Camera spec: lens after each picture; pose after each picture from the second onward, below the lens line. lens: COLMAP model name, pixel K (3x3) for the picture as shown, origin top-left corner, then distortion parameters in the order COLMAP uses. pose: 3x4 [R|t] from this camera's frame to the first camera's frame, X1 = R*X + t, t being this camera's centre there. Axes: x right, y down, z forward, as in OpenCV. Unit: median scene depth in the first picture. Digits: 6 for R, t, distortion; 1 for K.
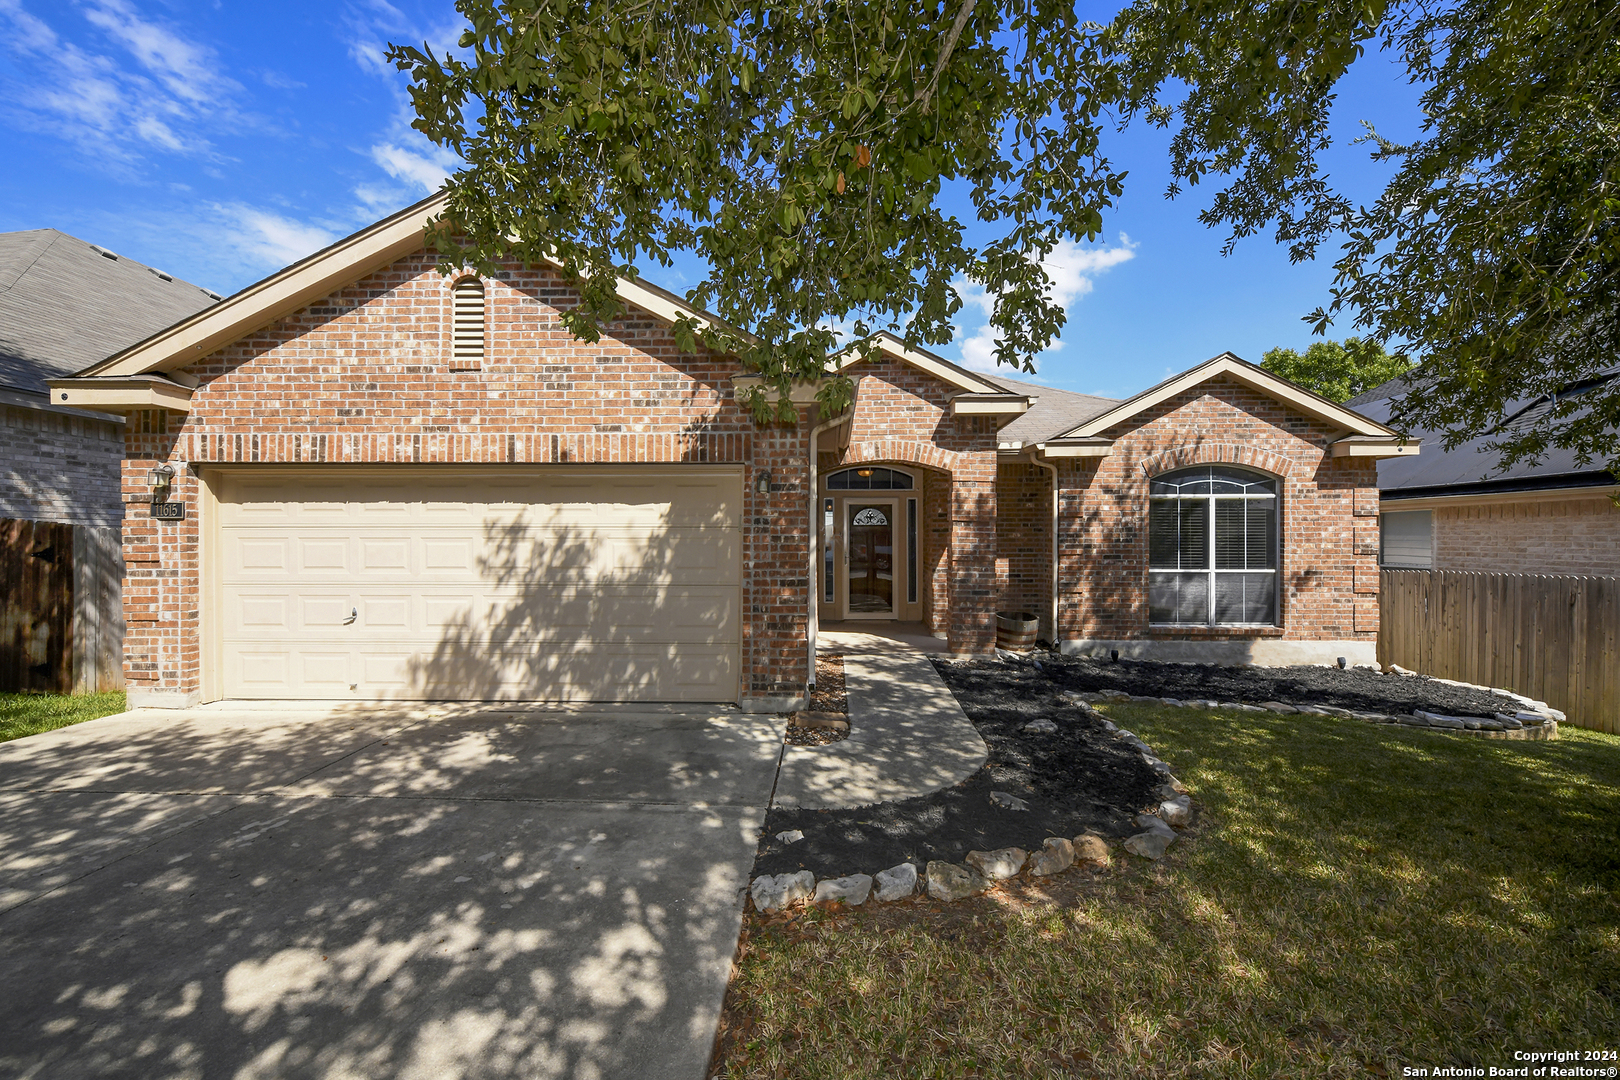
lens RADIAL K [[662.1, 0, 838.9], [0, 662.1, 536.5], [0, 0, 1]] dist [-0.002137, -0.000495]
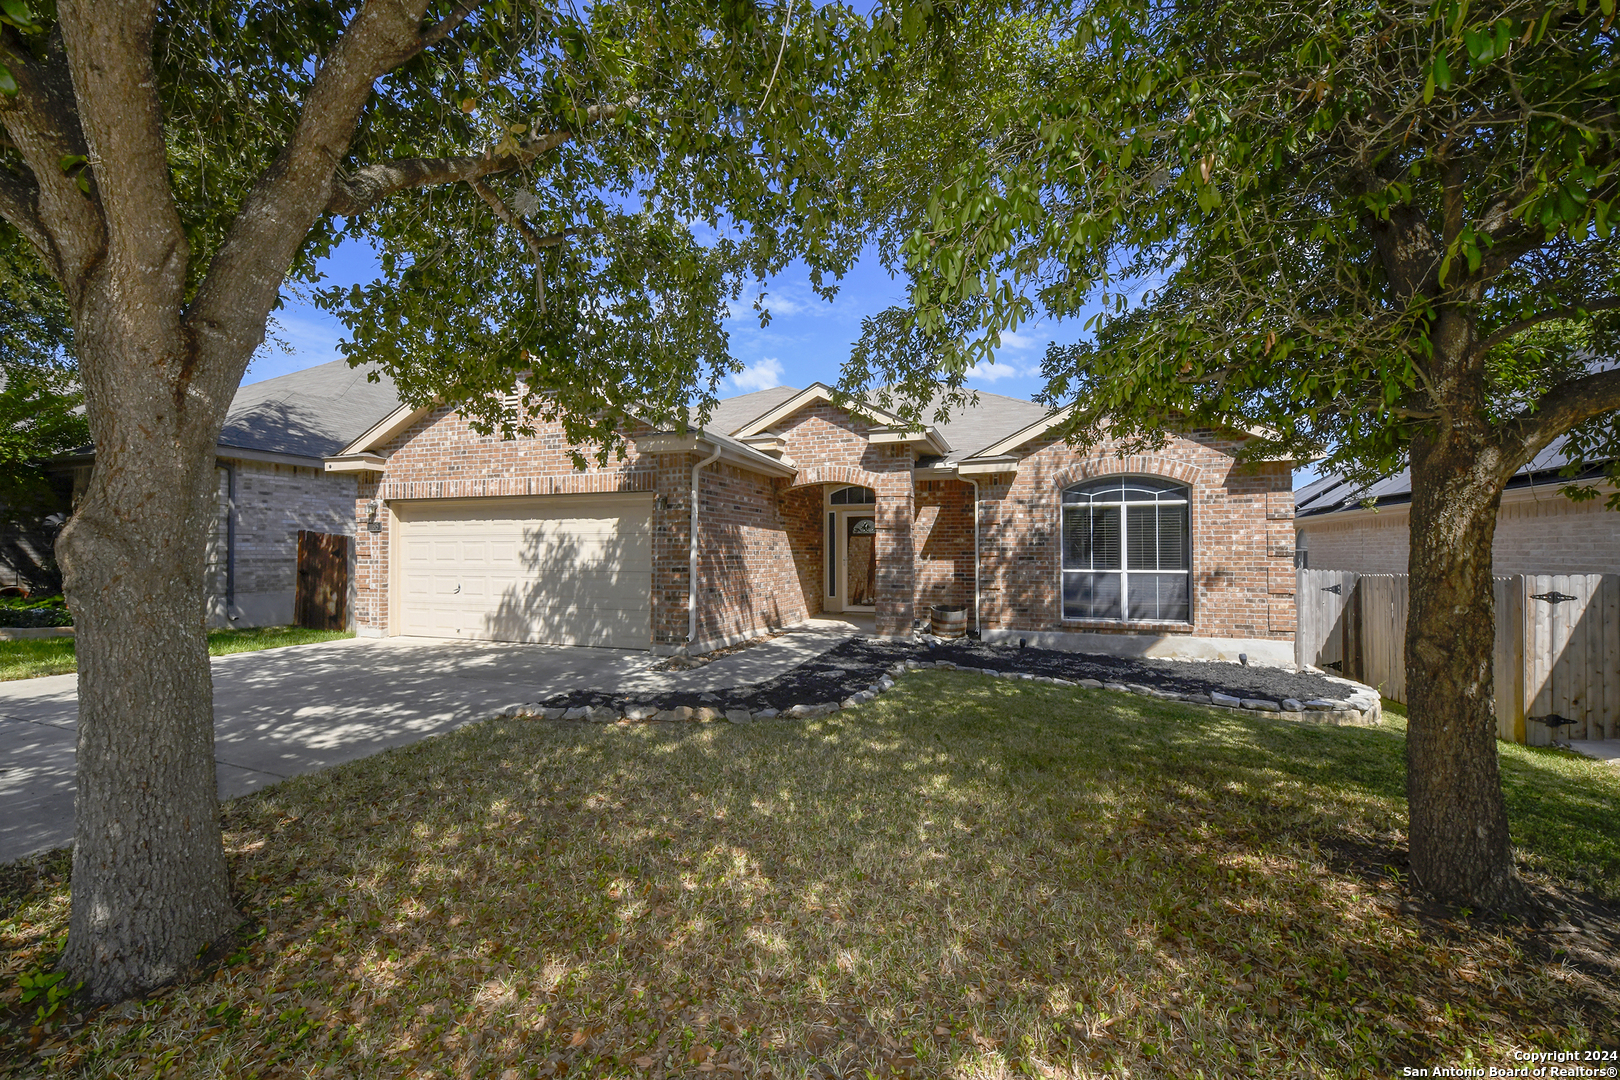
lens RADIAL K [[662.1, 0, 838.9], [0, 662.1, 536.5], [0, 0, 1]] dist [-0.002137, -0.000495]
pose [[0.950666, -0.008313, -0.310106, 0.492291], [0.001565, 0.999757, -0.022005, 0.019151], [0.310214, 0.020434, 0.950447, -0.210035]]
